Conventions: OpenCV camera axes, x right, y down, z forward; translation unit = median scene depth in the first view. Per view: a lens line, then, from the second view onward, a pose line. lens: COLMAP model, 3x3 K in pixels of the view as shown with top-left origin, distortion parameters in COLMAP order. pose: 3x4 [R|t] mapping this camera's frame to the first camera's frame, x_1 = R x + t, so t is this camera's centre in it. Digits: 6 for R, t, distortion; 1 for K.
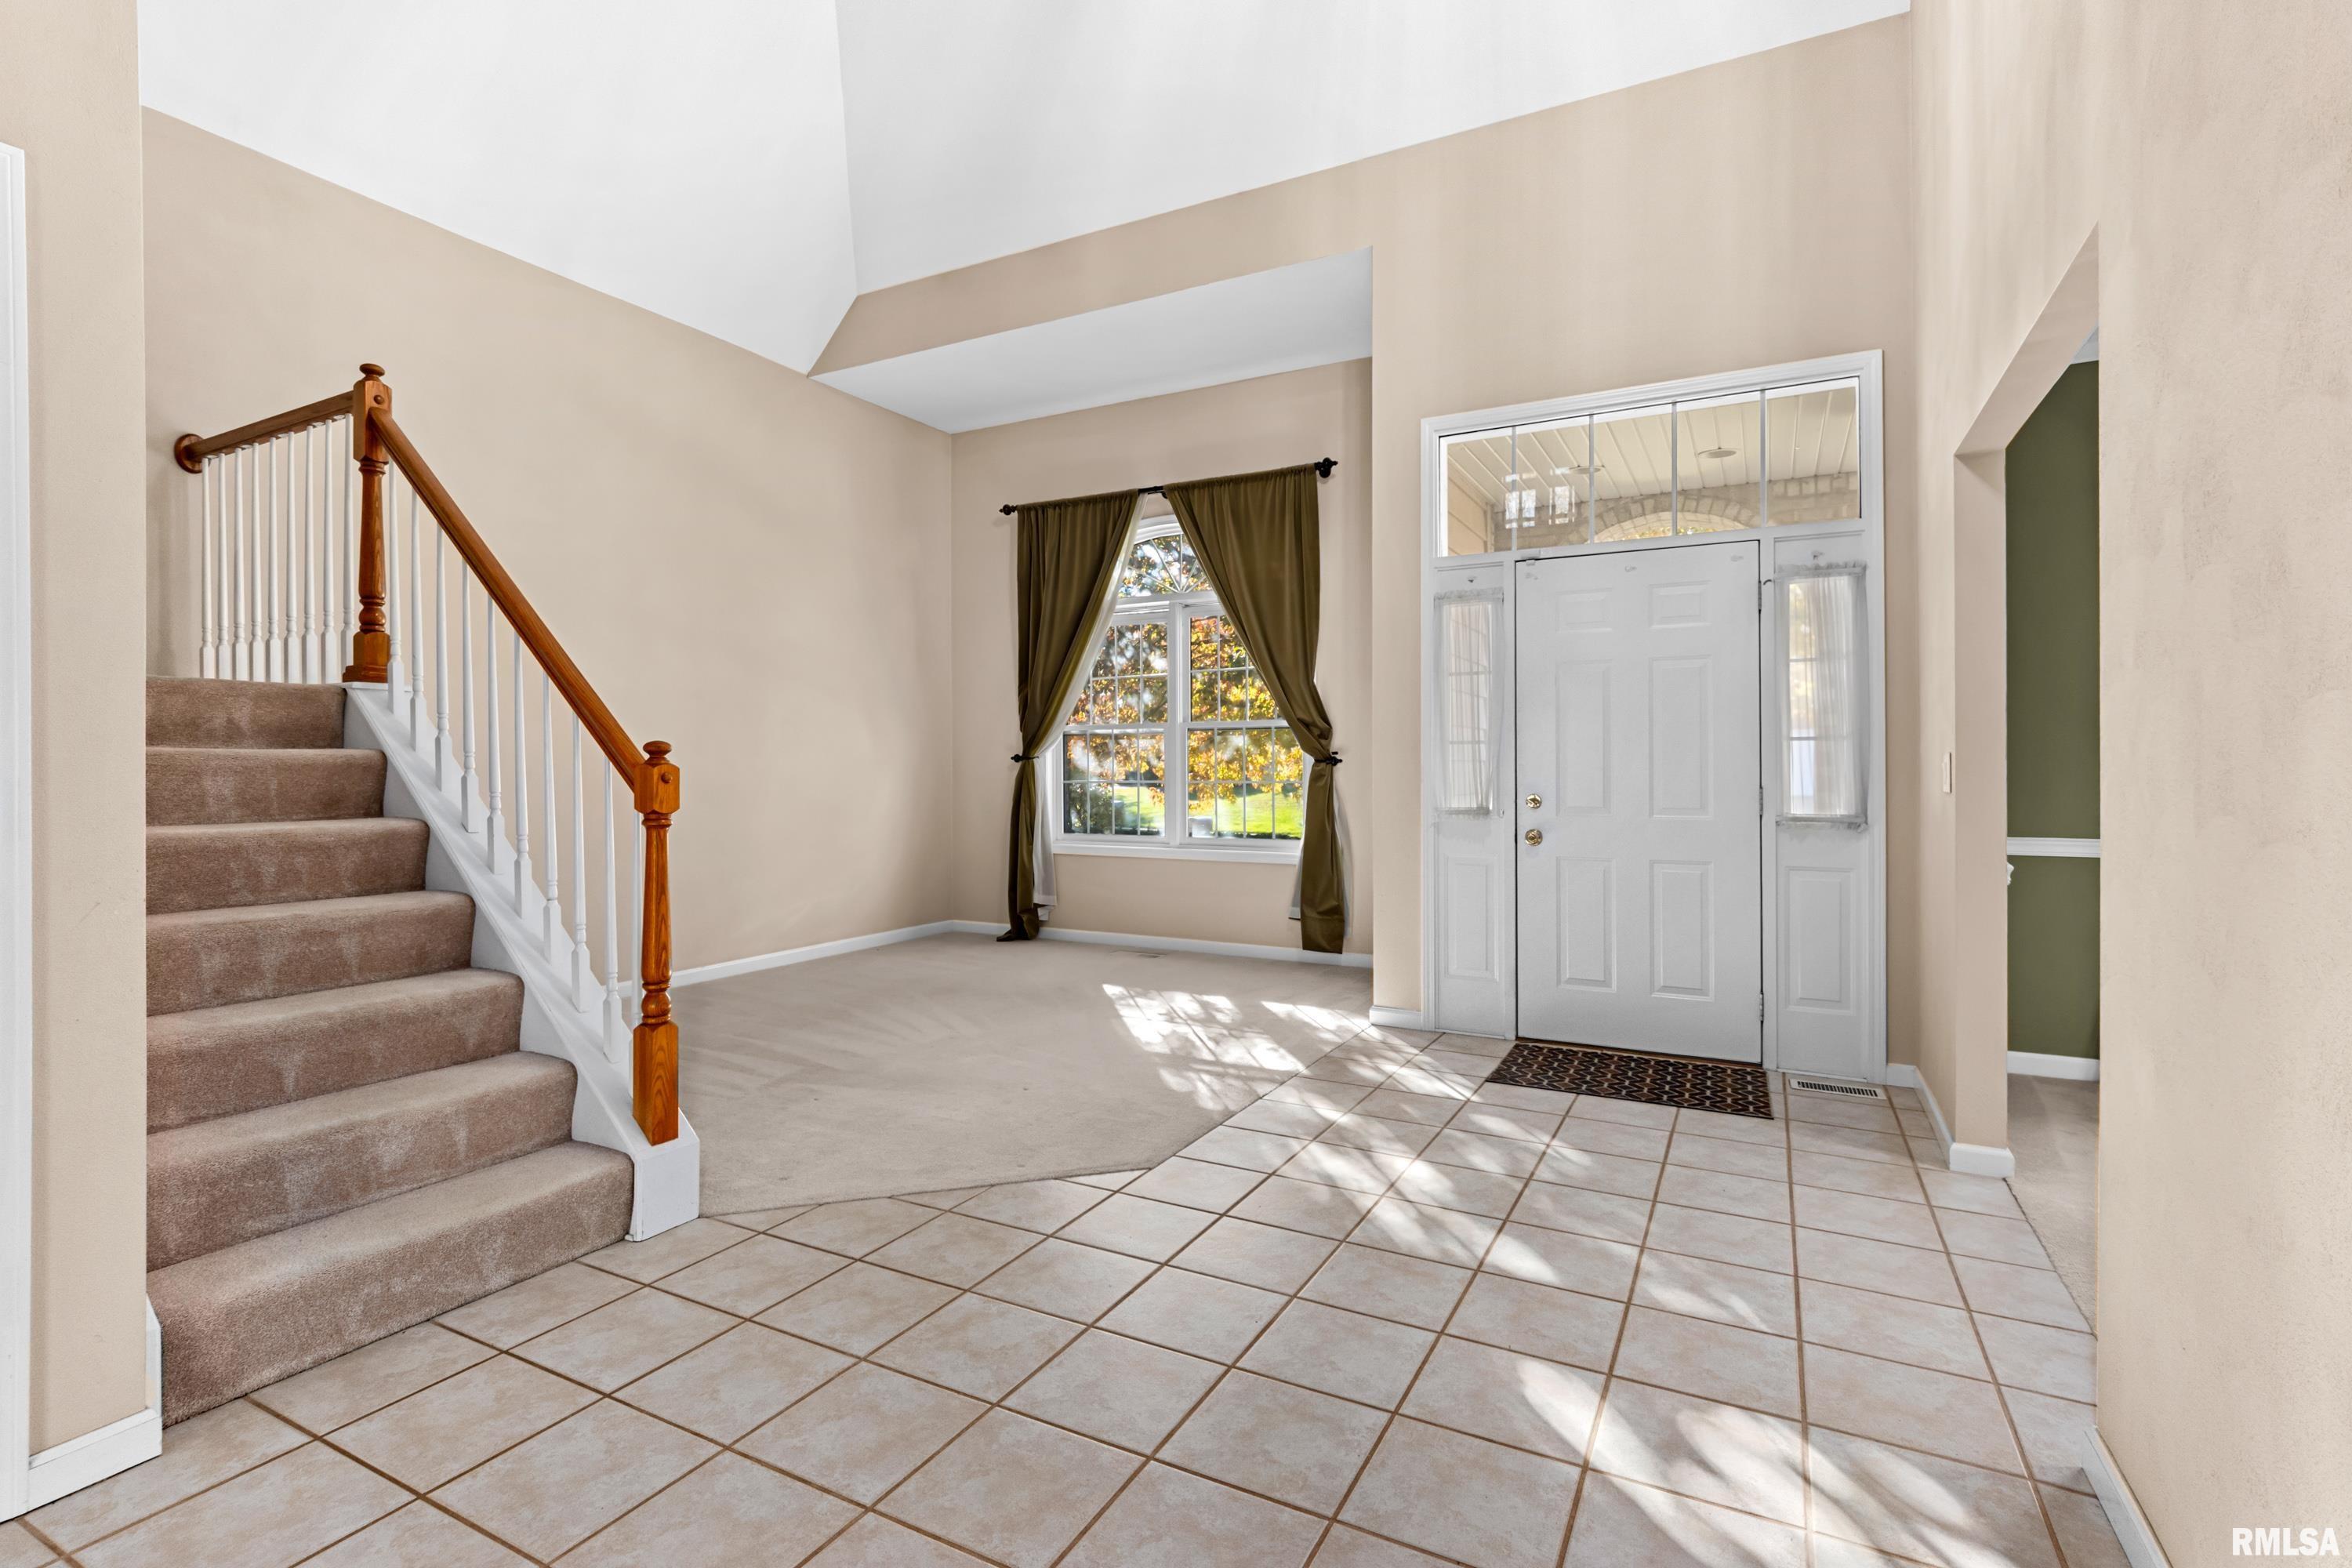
lens RADIAL K [[1109.8, 0, 1175.5], [0, 1109.8, 773.7], [0, 0, 1]] dist [-0.009630, 0.001851]
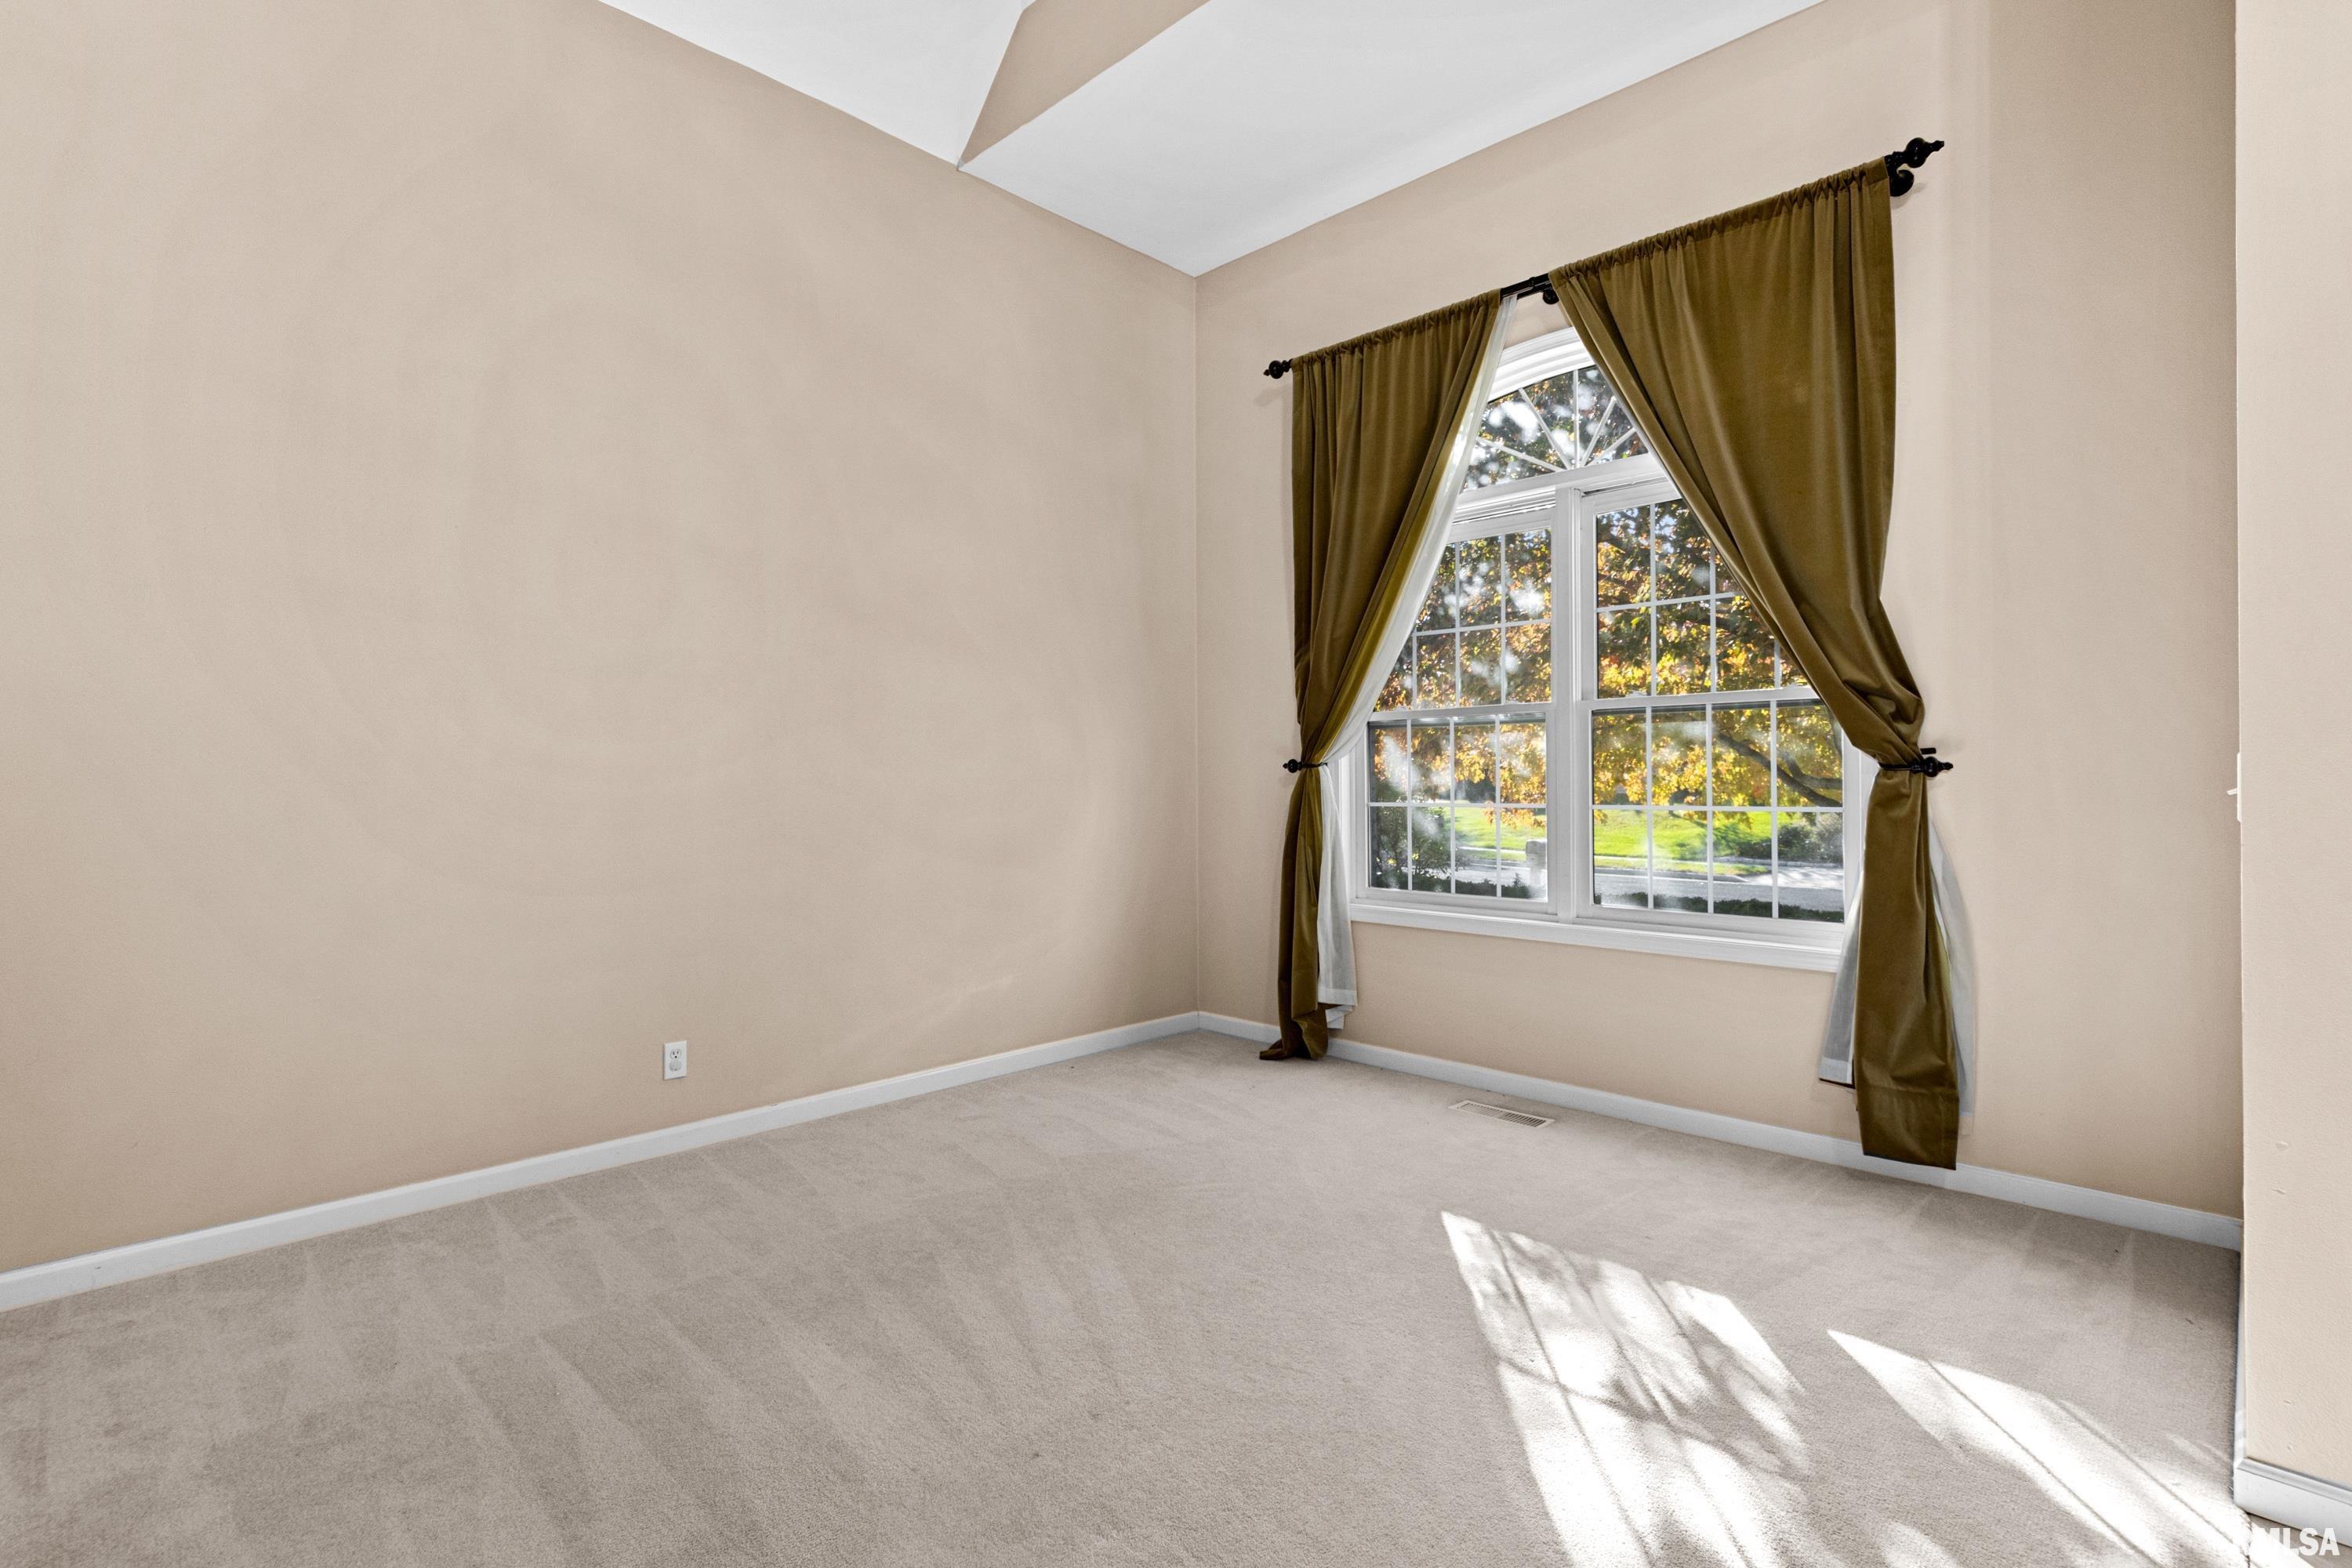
lens RADIAL K [[1109.8, 0, 1165.2], [0, 1109.8, 783.2], [0, 0, 1]] dist [-0.009630, 0.001851]
pose [[0.960070, -0.000713, -0.279758, -0.038212], [-0.000029, 0.999996, -0.002649, -0.002430], [0.279759, 0.002551, 0.960067, 0.392325]]
